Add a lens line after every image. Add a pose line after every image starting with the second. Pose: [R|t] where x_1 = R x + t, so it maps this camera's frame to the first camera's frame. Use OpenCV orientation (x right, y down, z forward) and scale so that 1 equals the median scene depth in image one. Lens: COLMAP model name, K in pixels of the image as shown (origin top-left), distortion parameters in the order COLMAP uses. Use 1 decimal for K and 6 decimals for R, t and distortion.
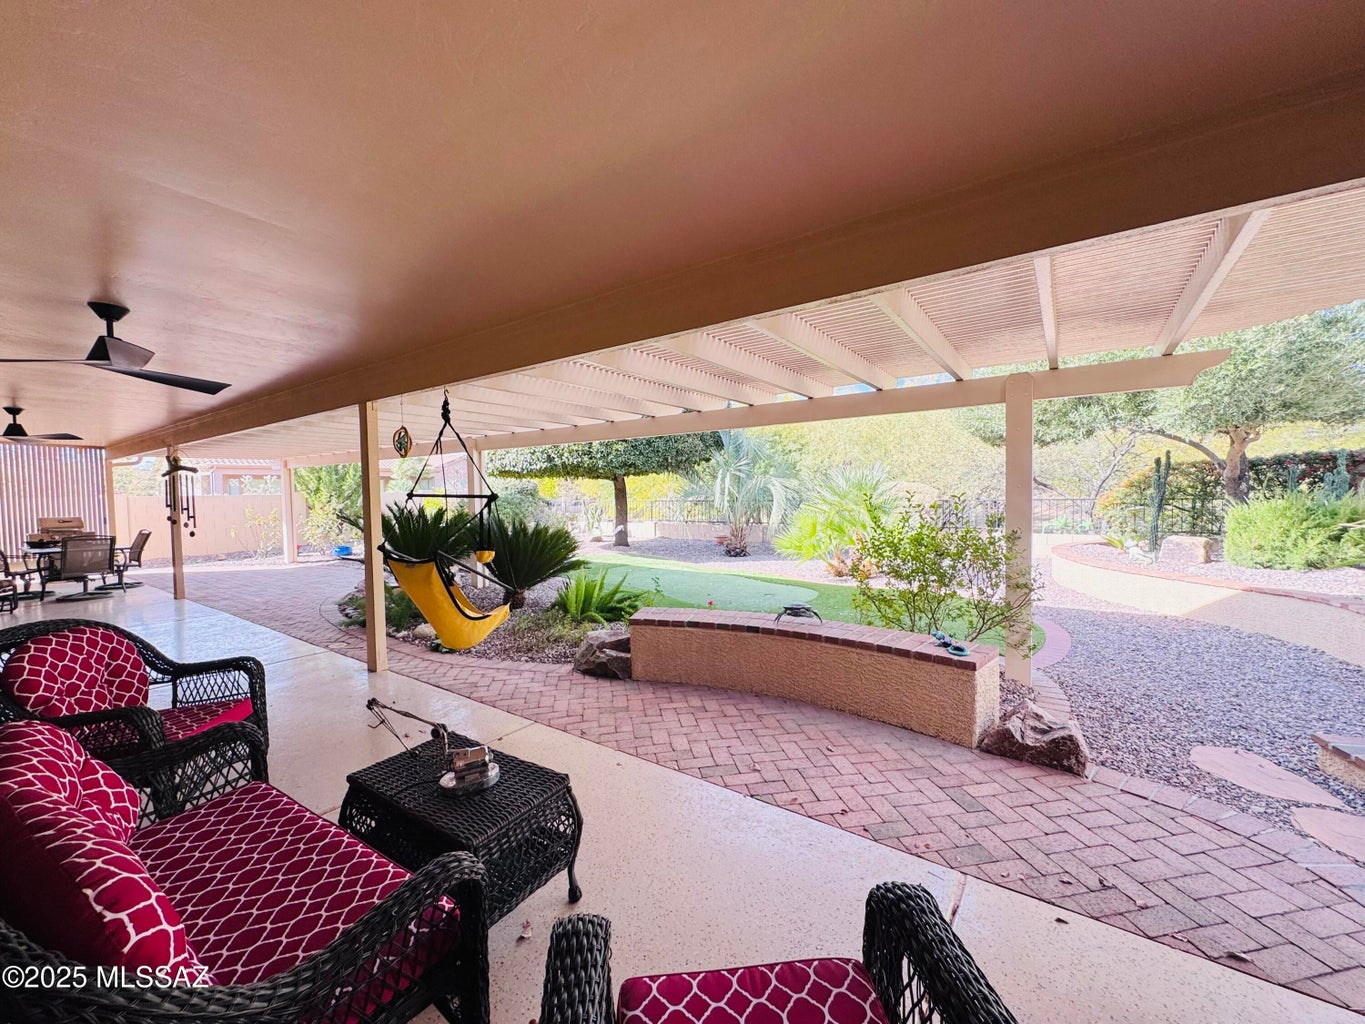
lens RADIAL K [[554.2, 0, 682.5], [0, 554.2, 512.0], [0, 0, 1]] dist [-0.001160, -0.000216]
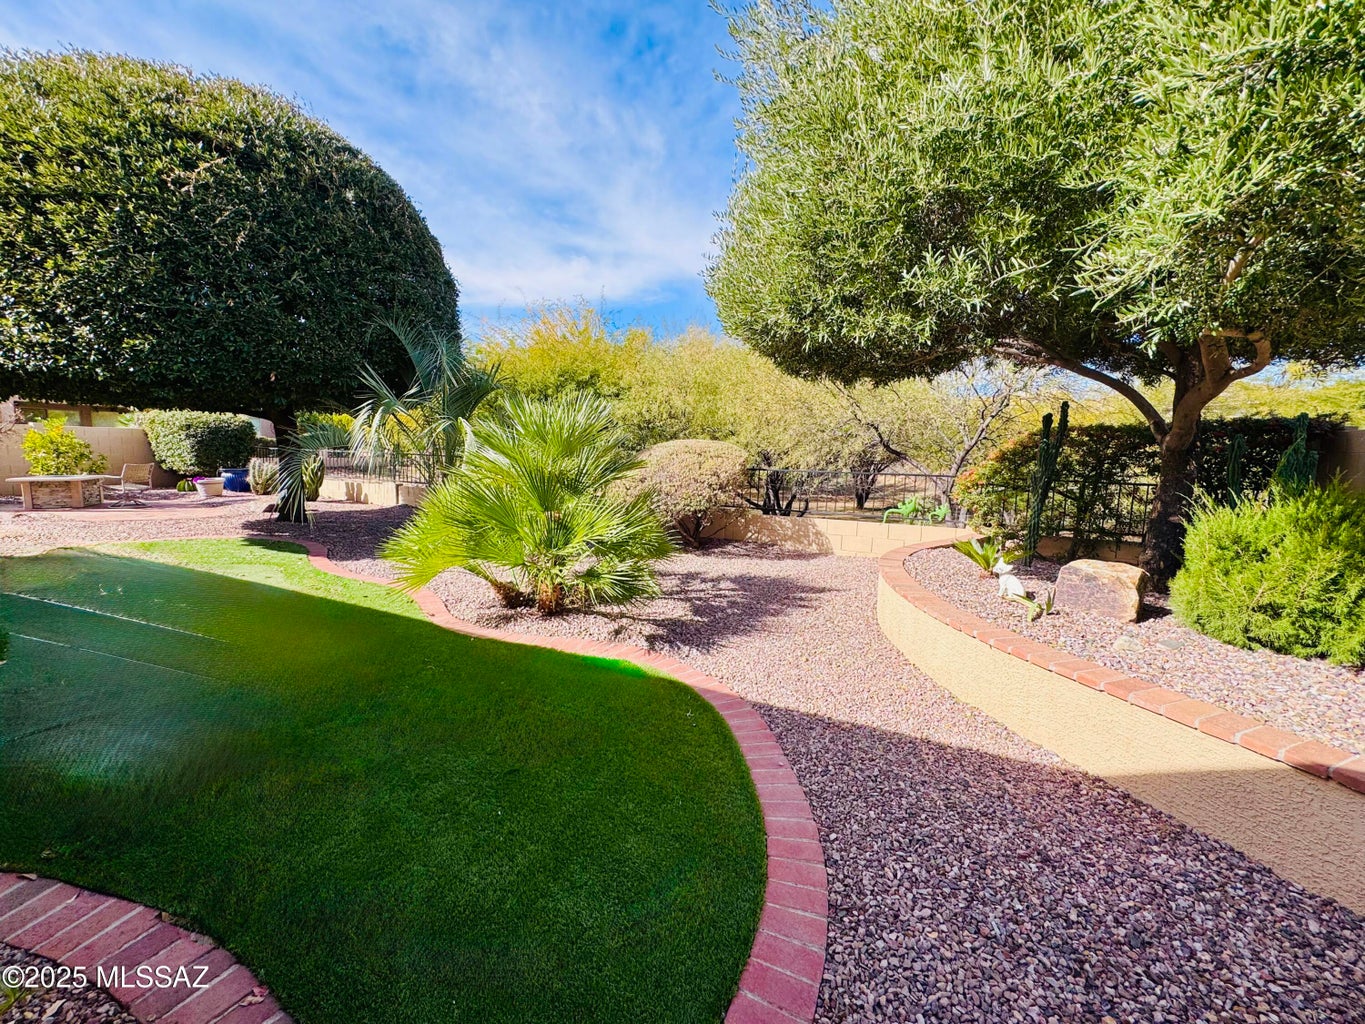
lens RADIAL K [[554.2, 0, 682.5], [0, 554.2, 512.0], [0, 0, 1]] dist [-0.001160, -0.000216]
pose [[0.983631, 0.023963, 0.178596, 0.367710], [-0.037244, 0.996753, 0.071384, -0.019647], [-0.176306, -0.076867, 0.981330, 0.481131]]
